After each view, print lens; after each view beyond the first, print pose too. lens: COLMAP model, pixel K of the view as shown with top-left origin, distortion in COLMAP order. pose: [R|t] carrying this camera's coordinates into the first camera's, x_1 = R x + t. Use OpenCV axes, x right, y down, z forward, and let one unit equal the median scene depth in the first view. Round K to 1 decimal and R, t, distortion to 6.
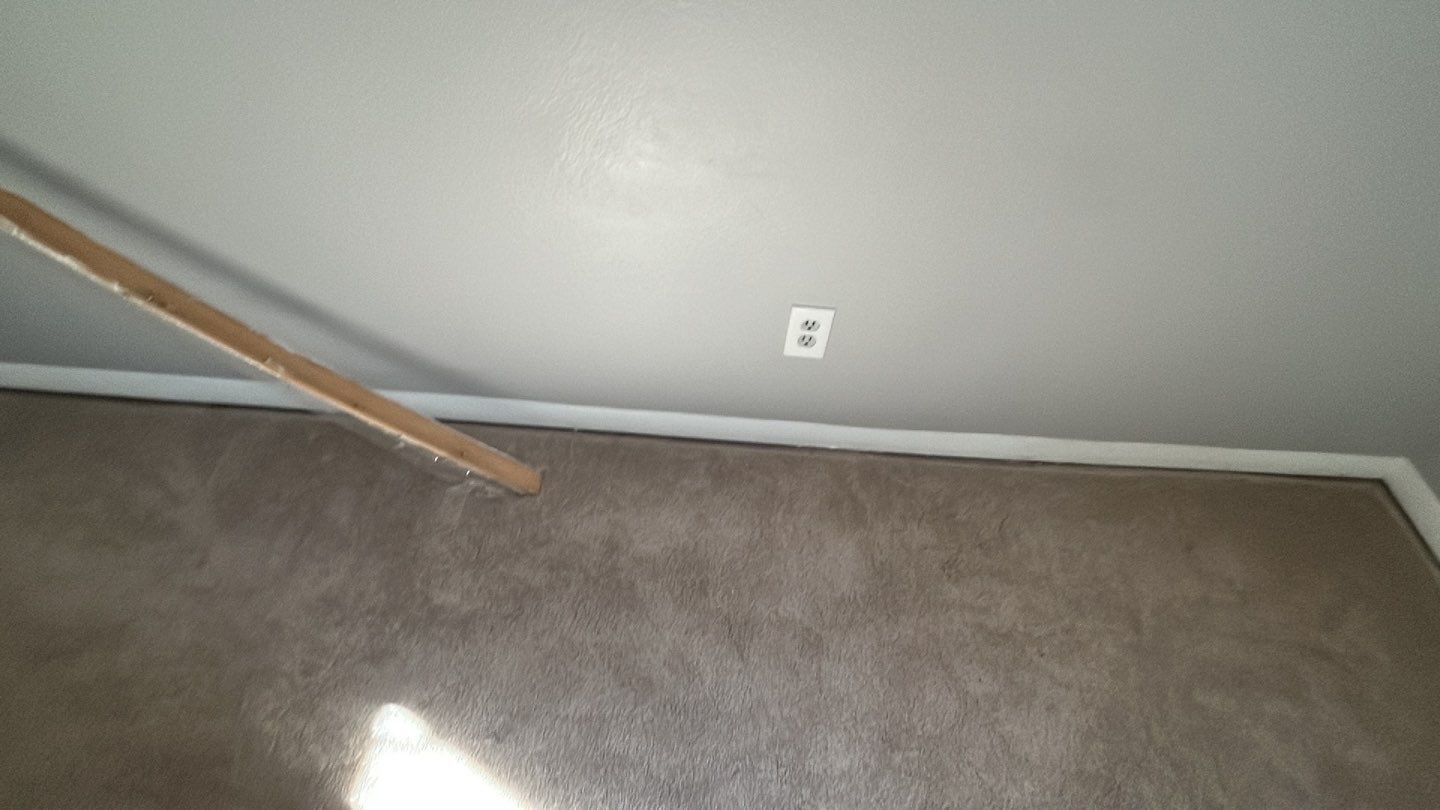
lens RADIAL K [[744.1, 0, 722.4], [0, 744.1, 410.1], [0, 0, 1]] dist [0.002059, -0.000056]
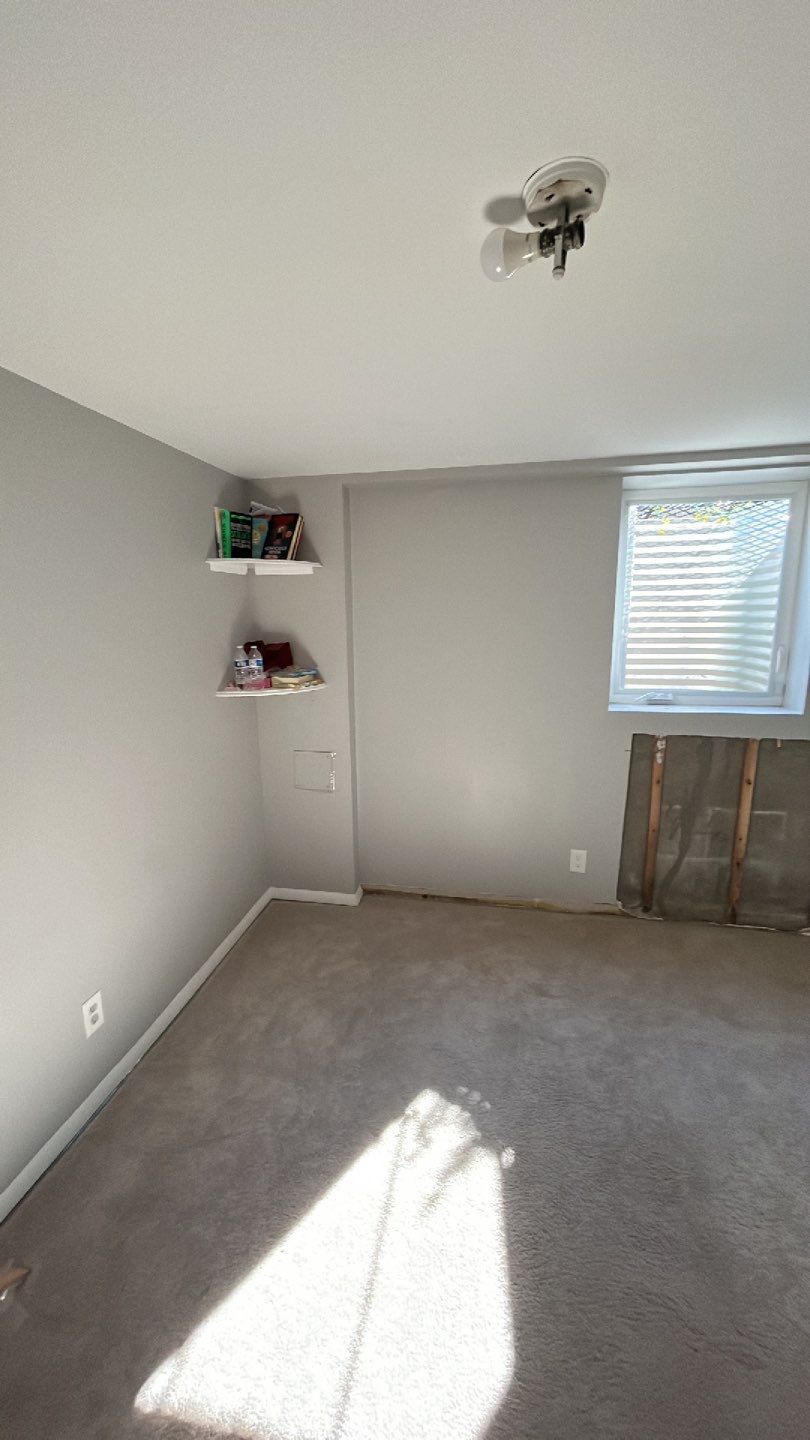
lens RADIAL K [[559.9, 0, 404.0], [0, 559.9, 724.5], [0, 0, 1]] dist [0.000236, 0.000516]
pose [[0.154978, -0.250463, 0.955641, -0.920806], [0.752063, 0.657171, 0.050274, -0.071380], [-0.640612, 0.710911, 0.290211, -0.370957]]
